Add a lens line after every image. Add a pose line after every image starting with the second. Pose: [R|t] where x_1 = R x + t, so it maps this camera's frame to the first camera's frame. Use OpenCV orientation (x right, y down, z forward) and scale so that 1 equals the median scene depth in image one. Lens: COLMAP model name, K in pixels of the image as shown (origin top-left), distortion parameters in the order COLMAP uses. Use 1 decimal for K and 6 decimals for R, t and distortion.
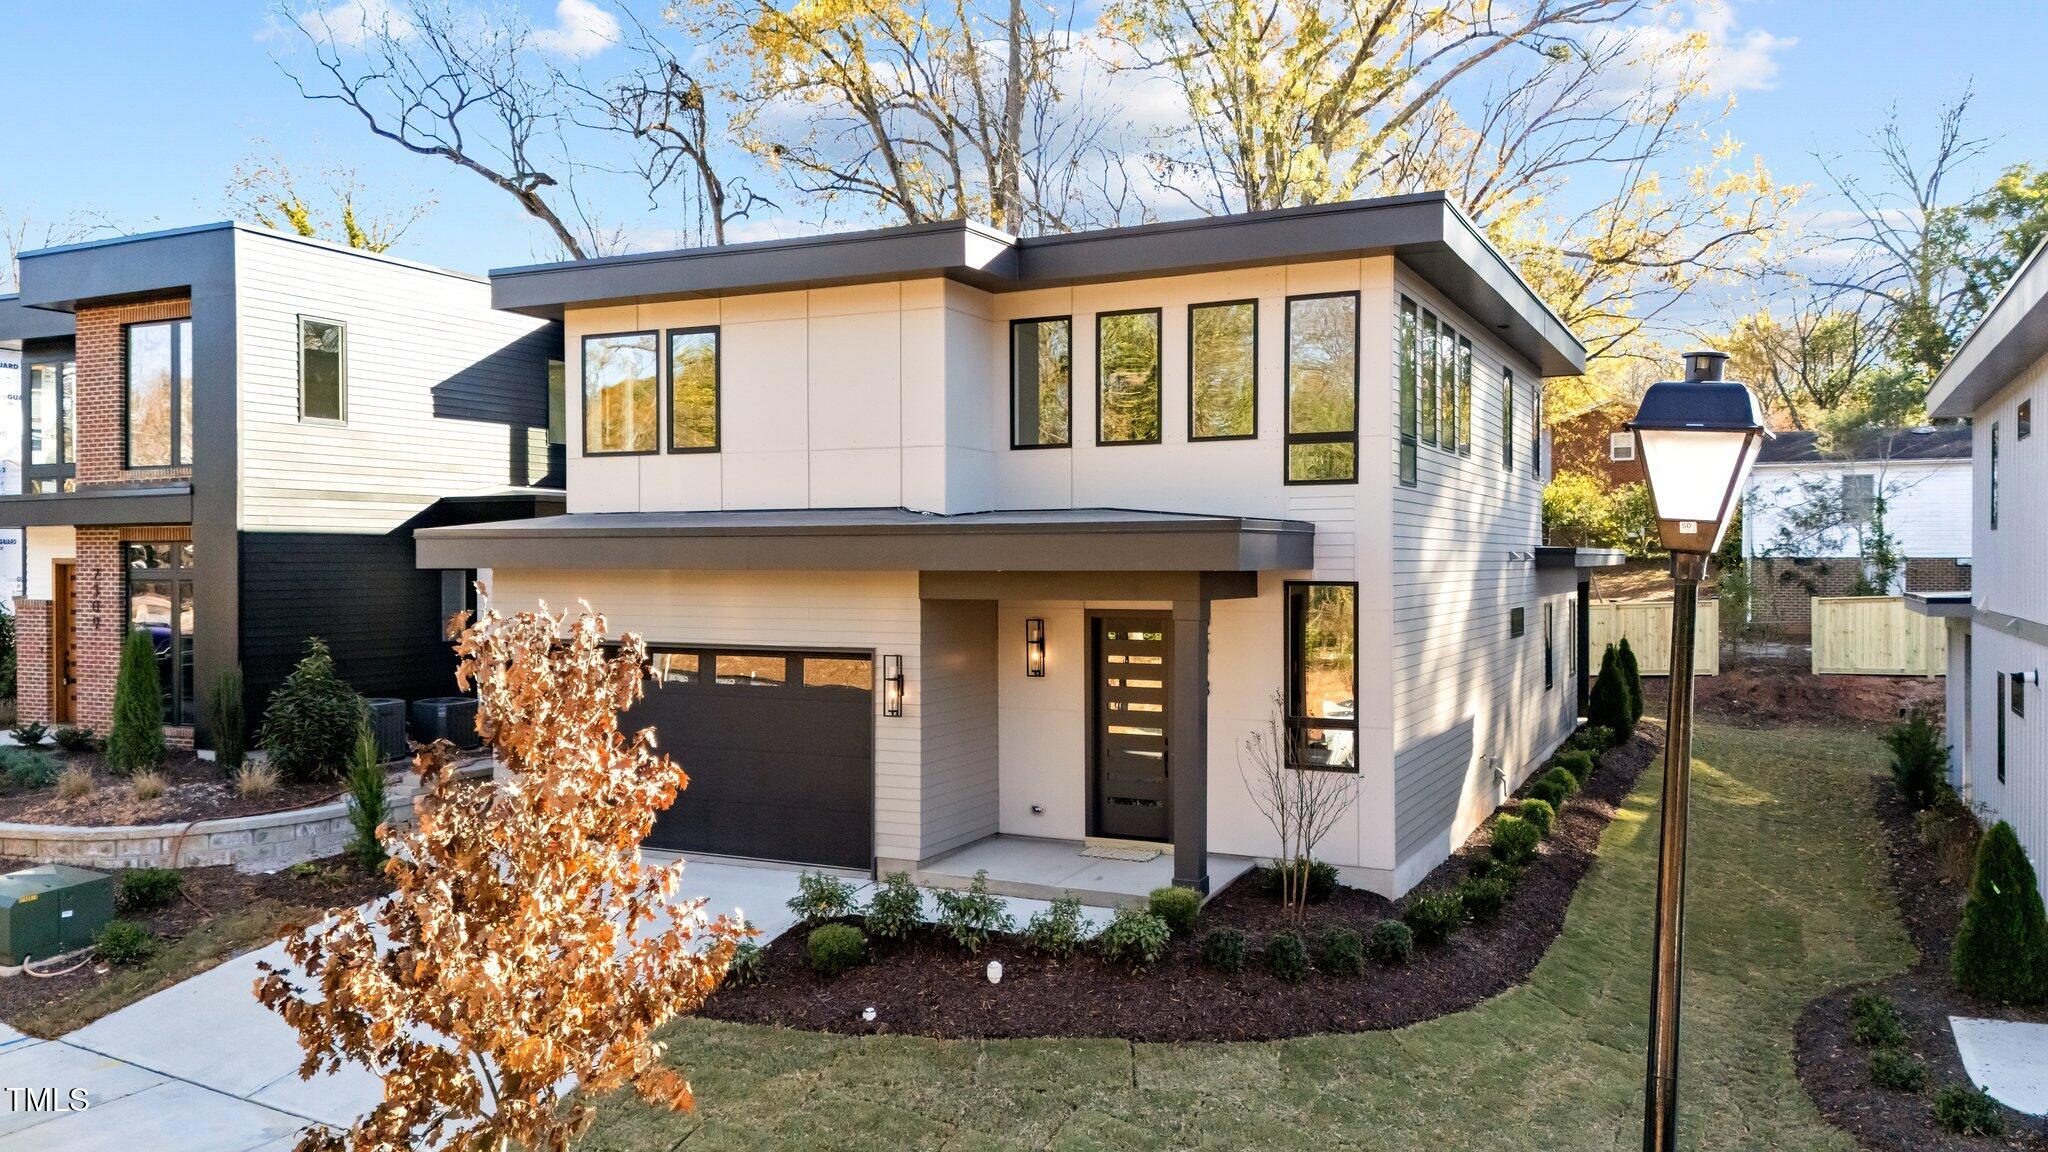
lens RADIAL K [[1489.0, 0, 1024.0], [0, 1489.0, 576.0], [0, 0, 1]] dist [0.006008, -0.004104]
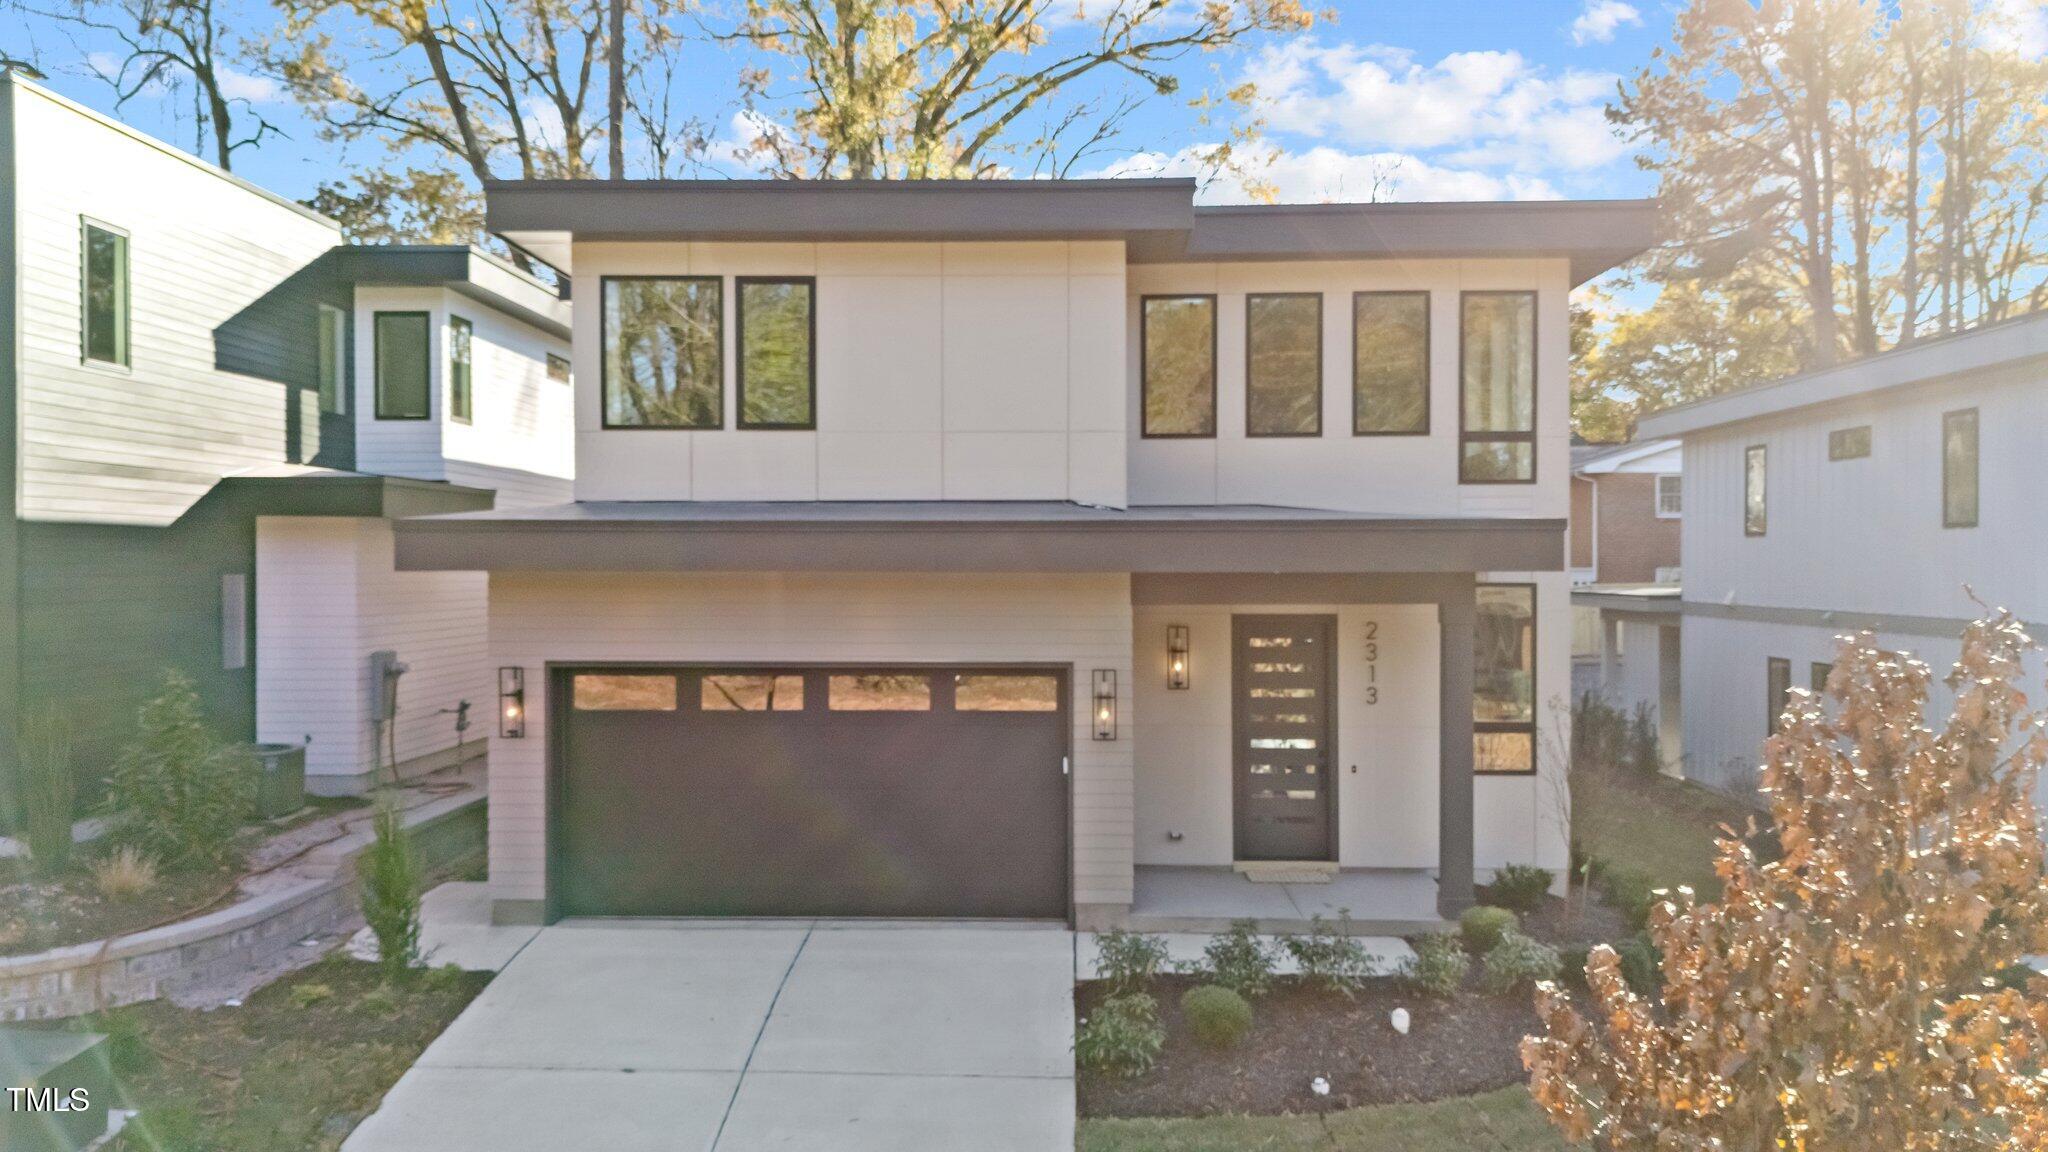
lens RADIAL K [[1520.1, 0, 998.8], [0, 1520.1, 558.4], [0, 0, 1]] dist [0.002011, -0.002062]
pose [[0.914947, 0.002513, 0.403565, -0.475666], [0.003142, 0.999906, -0.013349, -0.000236], [-0.403561, 0.013482, 0.914853, 0.200435]]
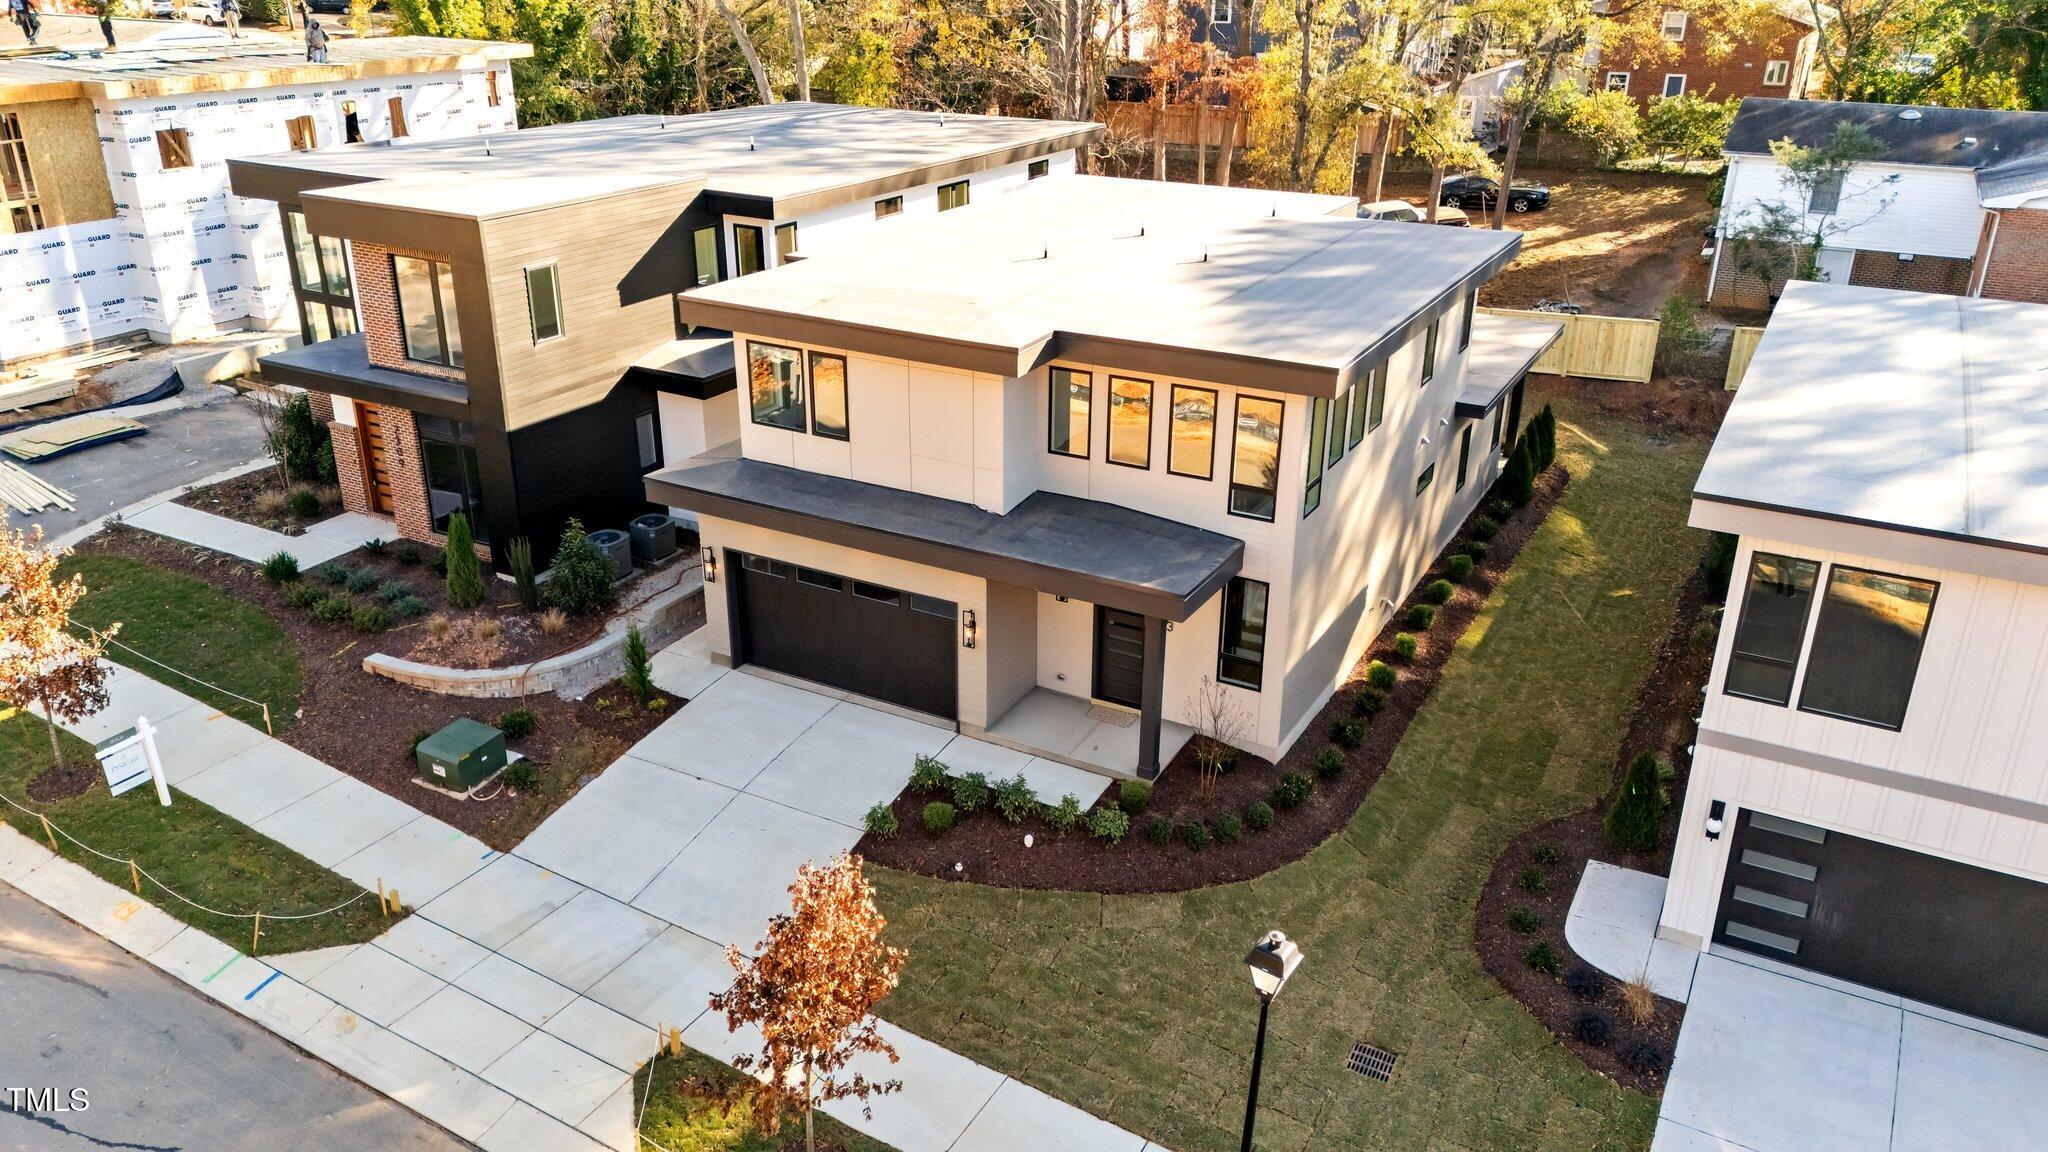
lens RADIAL K [[1467.0, 0, 1023.0], [0, 1467.0, 547.9], [0, 0, 1]] dist [0.005749, 0.000288]
pose [[0.998919, 0.024356, -0.039596, 0.026556], [-0.007862, 0.928009, 0.372474, -0.550739], [0.045817, -0.371760, 0.927198, -0.380612]]
